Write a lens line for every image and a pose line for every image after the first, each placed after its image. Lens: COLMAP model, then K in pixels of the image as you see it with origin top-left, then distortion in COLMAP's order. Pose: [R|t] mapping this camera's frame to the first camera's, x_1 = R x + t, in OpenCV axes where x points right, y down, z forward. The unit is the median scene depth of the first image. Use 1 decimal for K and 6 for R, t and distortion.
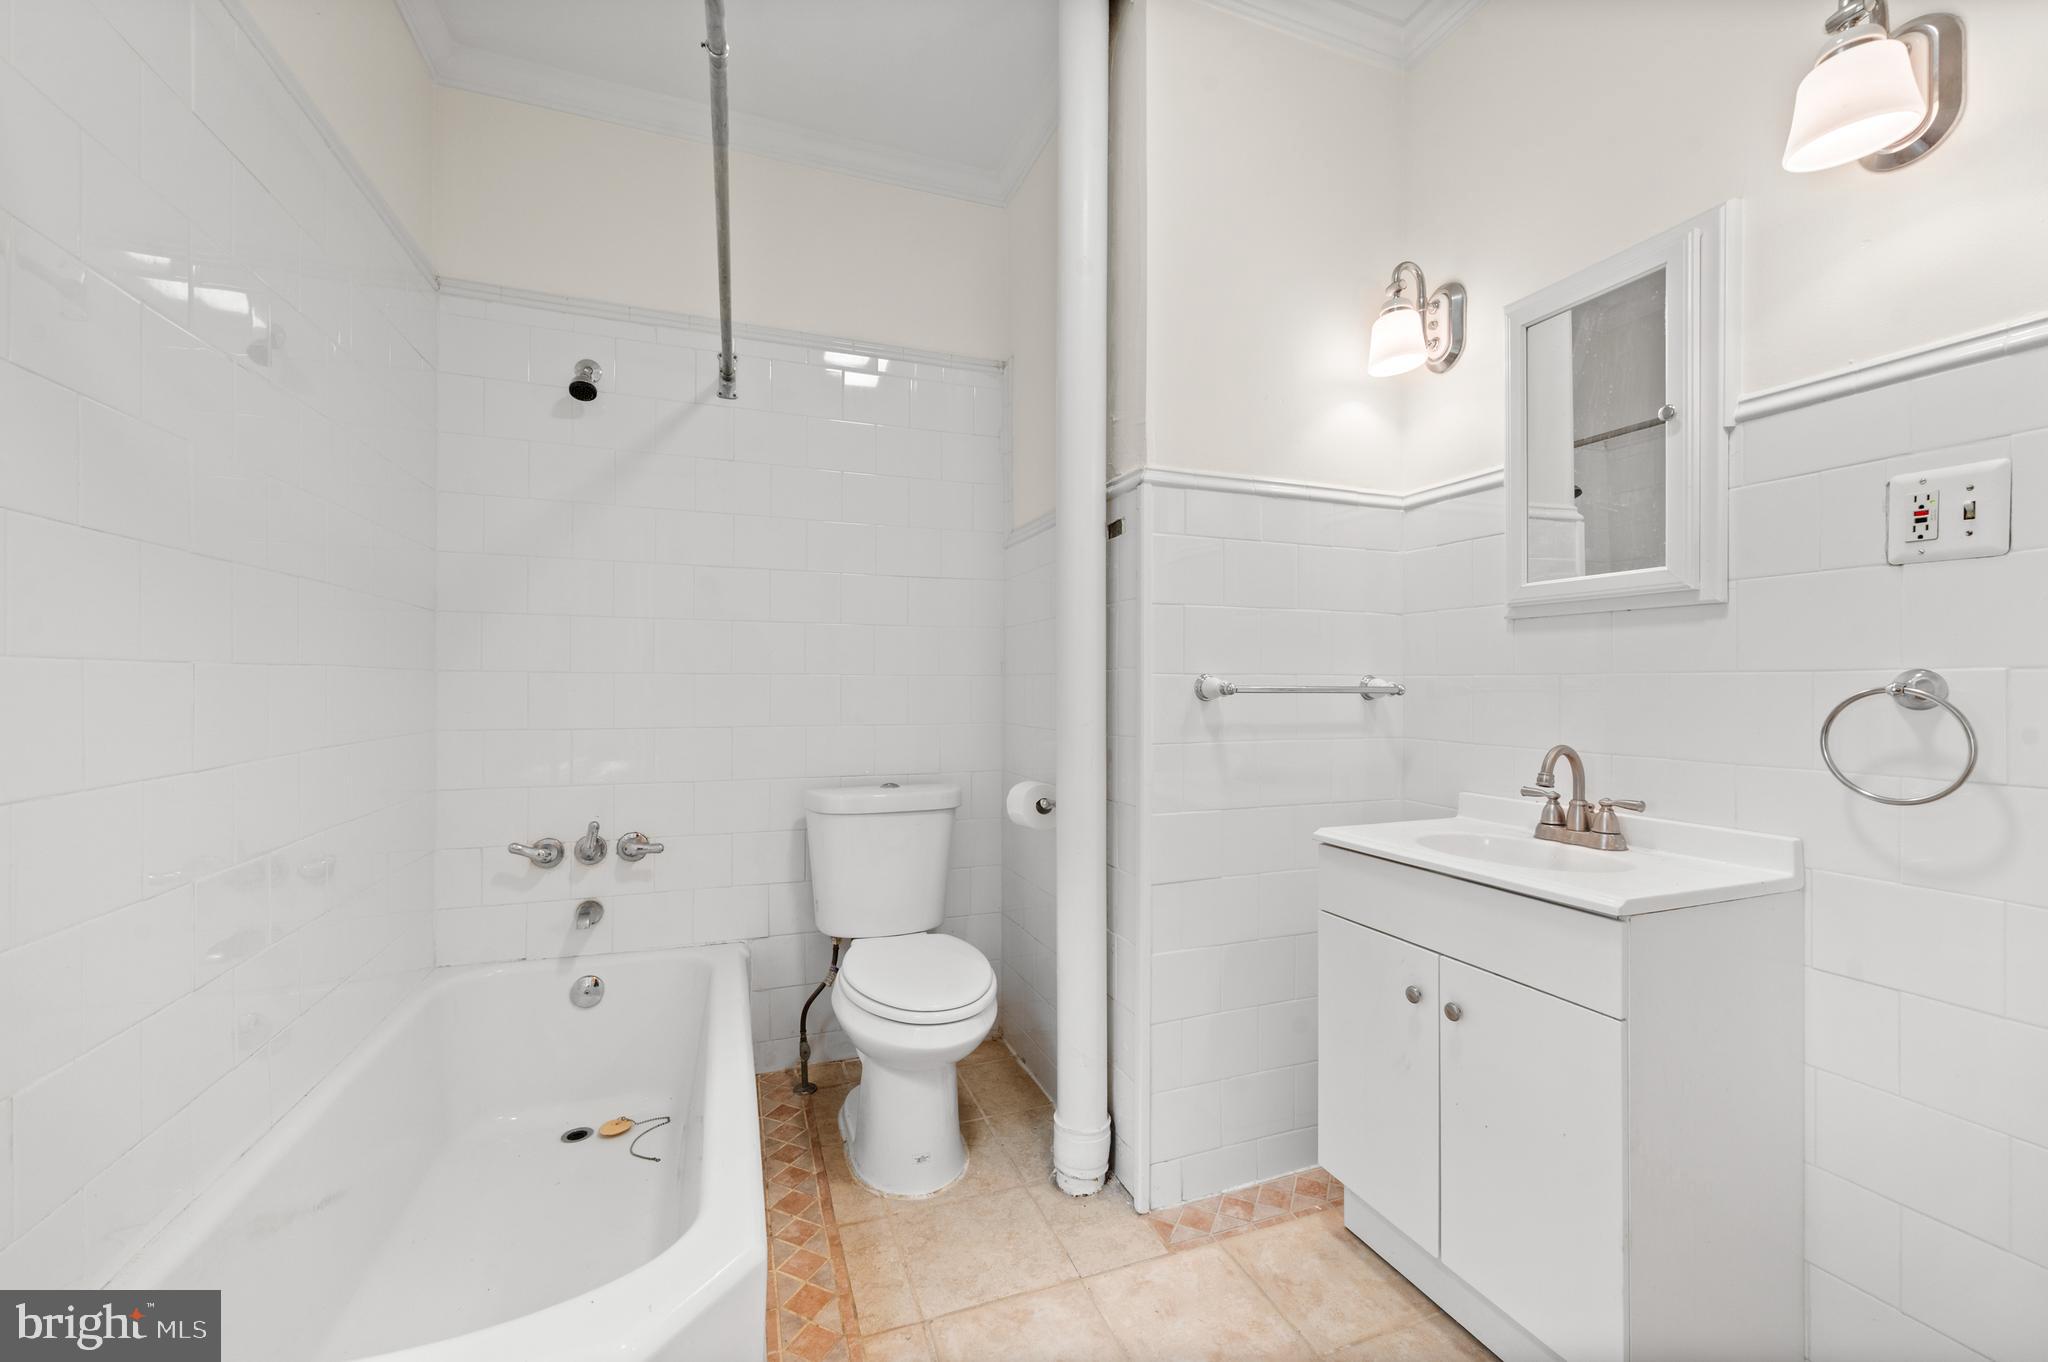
lens RADIAL K [[824.4, 0, 1028.2], [0, 824.4, 690.2], [0, 0, 1]] dist [-0.001392, 0.000552]
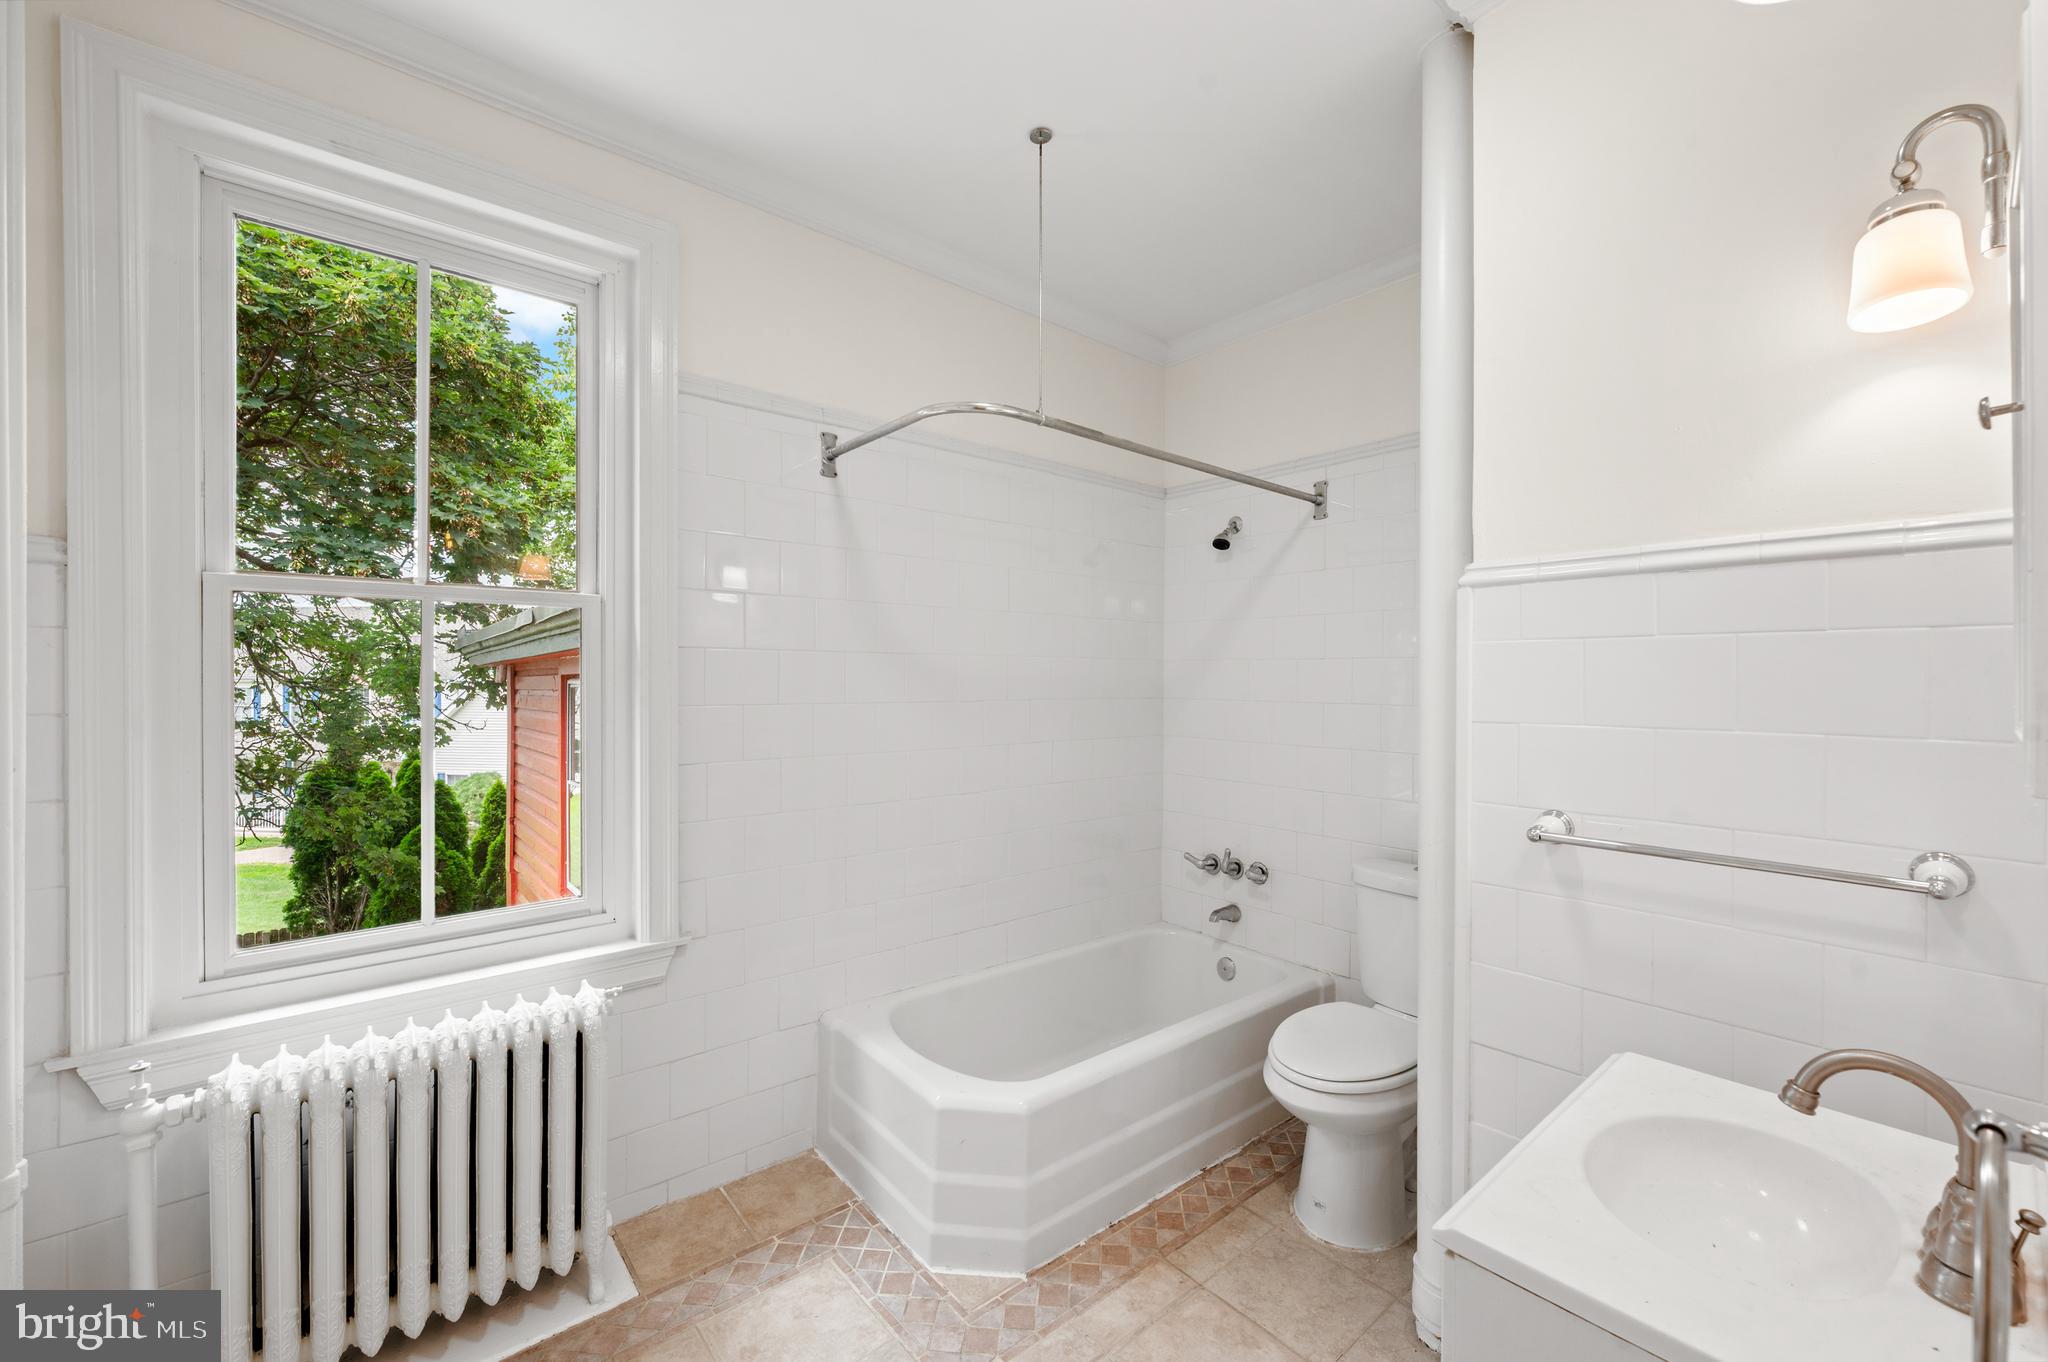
lens RADIAL K [[824.4, 0, 1024.3], [0, 824.4, 681.2], [0, 0, 1]] dist [-0.001392, 0.000552]
pose [[0.321077, -0.001255, -0.947052, 0.809006], [-0.004022, 0.999988, -0.002688, -0.140707], [0.947044, 0.004672, 0.321068, 0.256501]]
